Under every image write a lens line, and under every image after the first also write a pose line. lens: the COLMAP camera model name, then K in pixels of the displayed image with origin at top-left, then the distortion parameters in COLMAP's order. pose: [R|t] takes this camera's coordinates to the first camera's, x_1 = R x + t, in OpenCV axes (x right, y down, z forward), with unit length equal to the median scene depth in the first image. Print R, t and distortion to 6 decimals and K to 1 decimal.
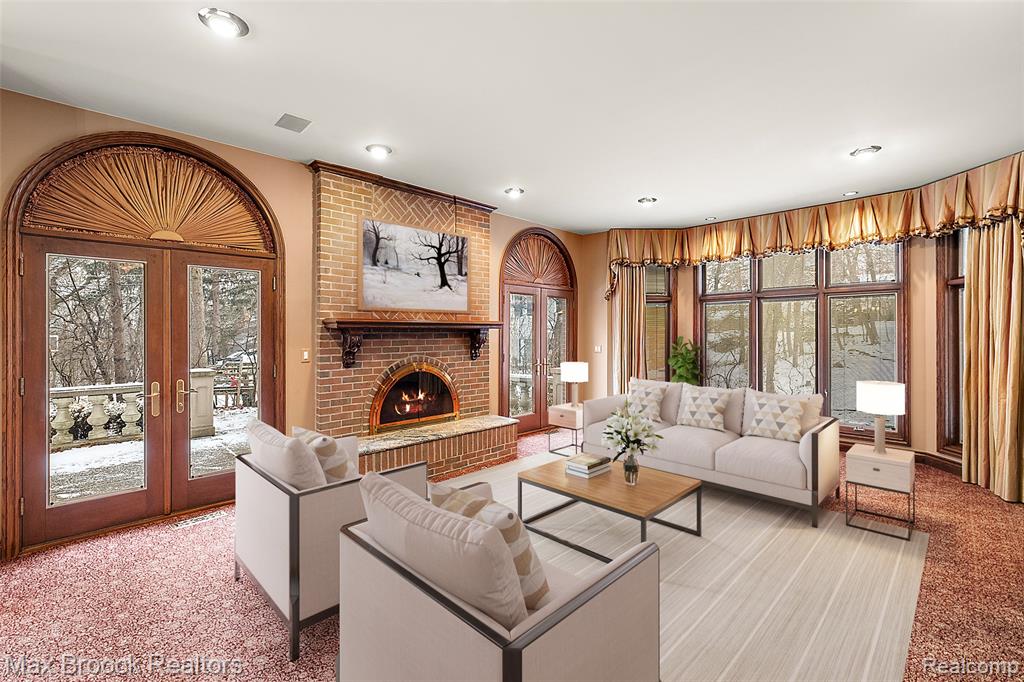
lens RADIAL K [[443.0, 0, 511.4], [0, 443.0, 337.0], [0, 0, 1]] dist [0.000810, 0.017472]
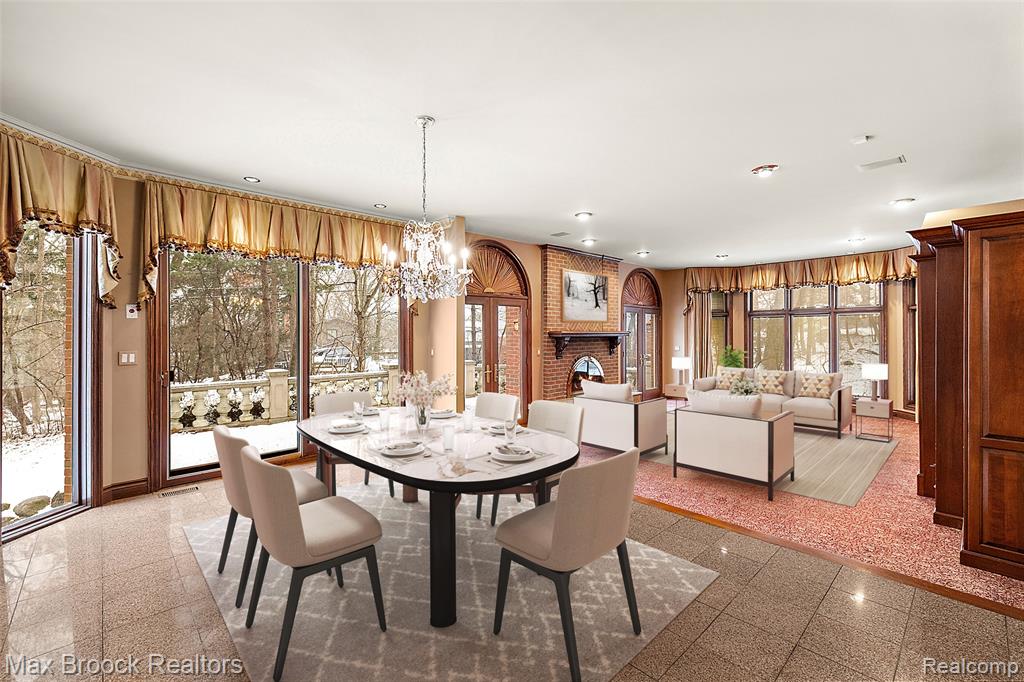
lens RADIAL K [[435.9, 0, 510.7], [0, 435.9, 330.0], [0, 0, 1]] dist [0.011514, 0.000625]
pose [[0.999905, 0.001555, 0.013660, -0.447922], [-0.001238, 0.999730, -0.023193, -0.000179], [-0.013692, 0.023173, 0.999638, -0.514262]]
